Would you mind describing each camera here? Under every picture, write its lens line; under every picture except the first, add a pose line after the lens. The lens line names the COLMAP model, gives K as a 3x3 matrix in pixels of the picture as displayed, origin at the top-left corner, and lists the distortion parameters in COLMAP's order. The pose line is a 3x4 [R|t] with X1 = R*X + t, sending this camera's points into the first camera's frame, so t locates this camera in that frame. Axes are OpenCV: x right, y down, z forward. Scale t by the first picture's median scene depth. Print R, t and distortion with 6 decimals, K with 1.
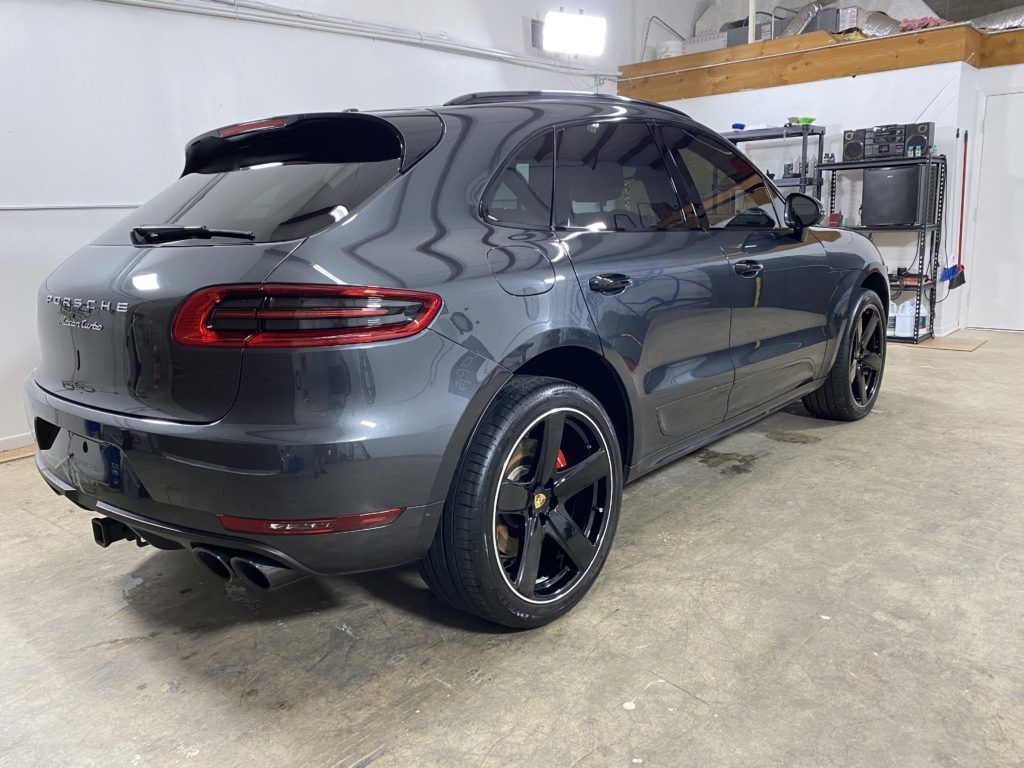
lens RADIAL K [[788.7, 0, 510.1], [0, 788.7, 381.4], [0, 0, 1]] dist [0.002832, 0.000410]
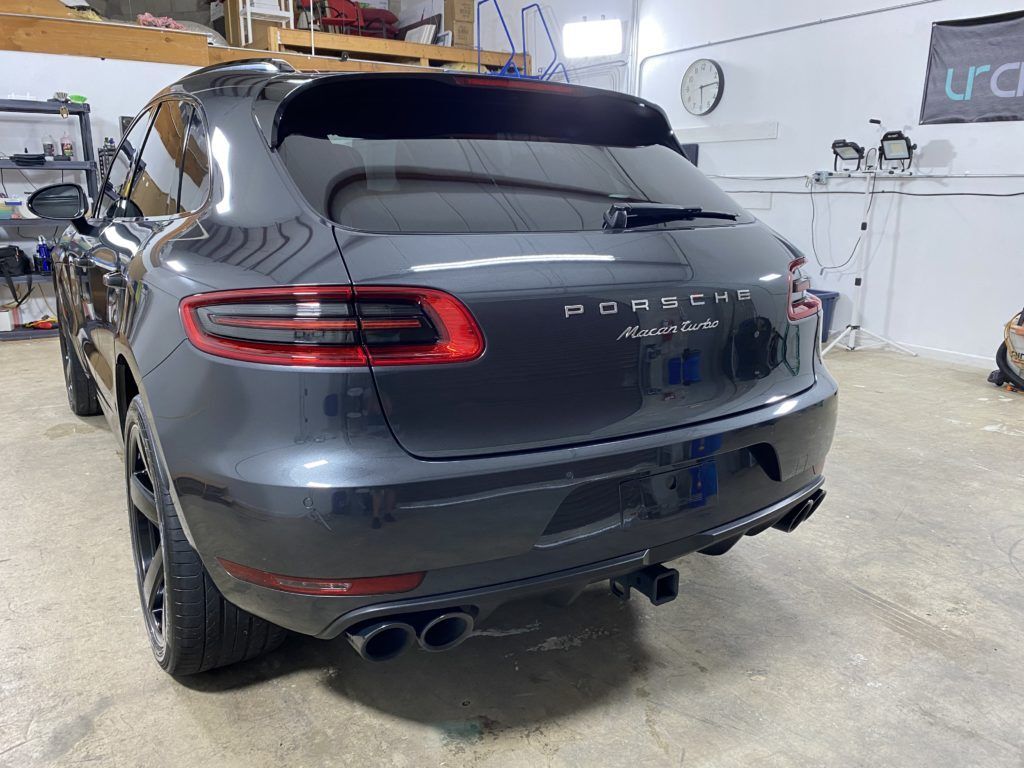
lens RADIAL K [[789.4, 0, 514.4], [0, 789.4, 379.5], [0, 0, 1]] dist [0.004519, -0.001643]
pose [[0.278780, -0.188732, 0.941628, -1.156297], [0.180822, 0.973278, 0.141541, -0.141074], [-0.943178, 0.130808, 0.305457, 0.787119]]
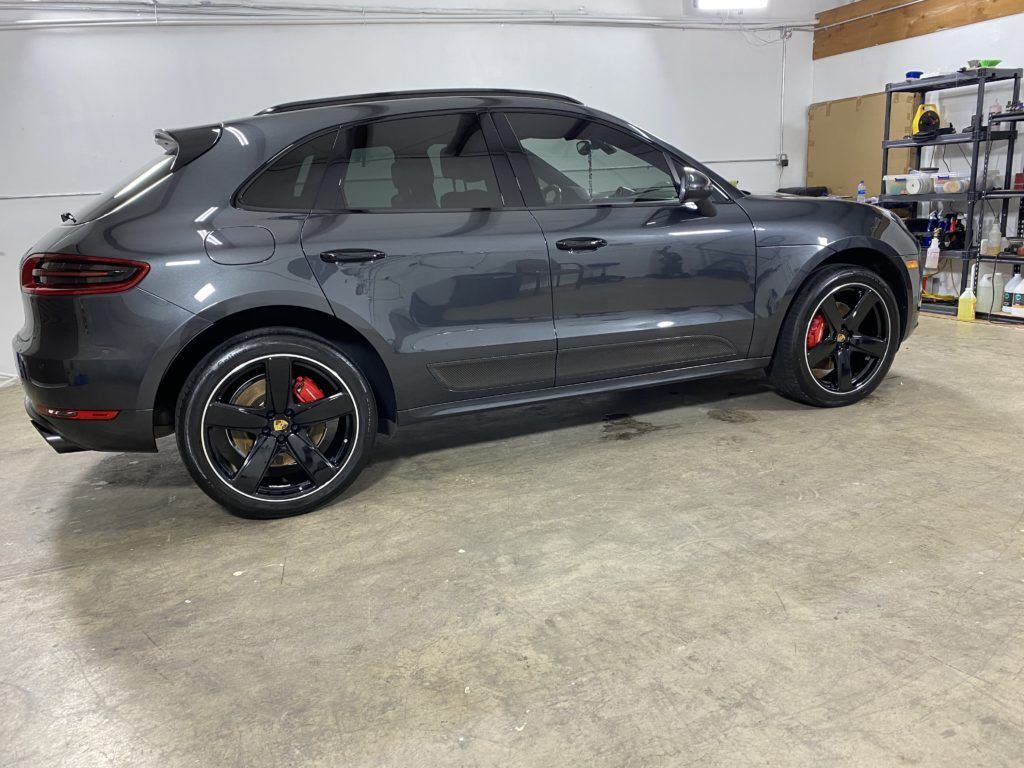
lens RADIAL K [[783.4, 0, 514.2], [0, 783.4, 387.5], [0, 0, 1]] dist [0.029438, -0.034607]
pose [[0.898625, 0.094976, -0.428314, 0.875523], [-0.069471, 0.994773, 0.074833, -0.030795], [0.433183, -0.037491, 0.900526, 0.002193]]
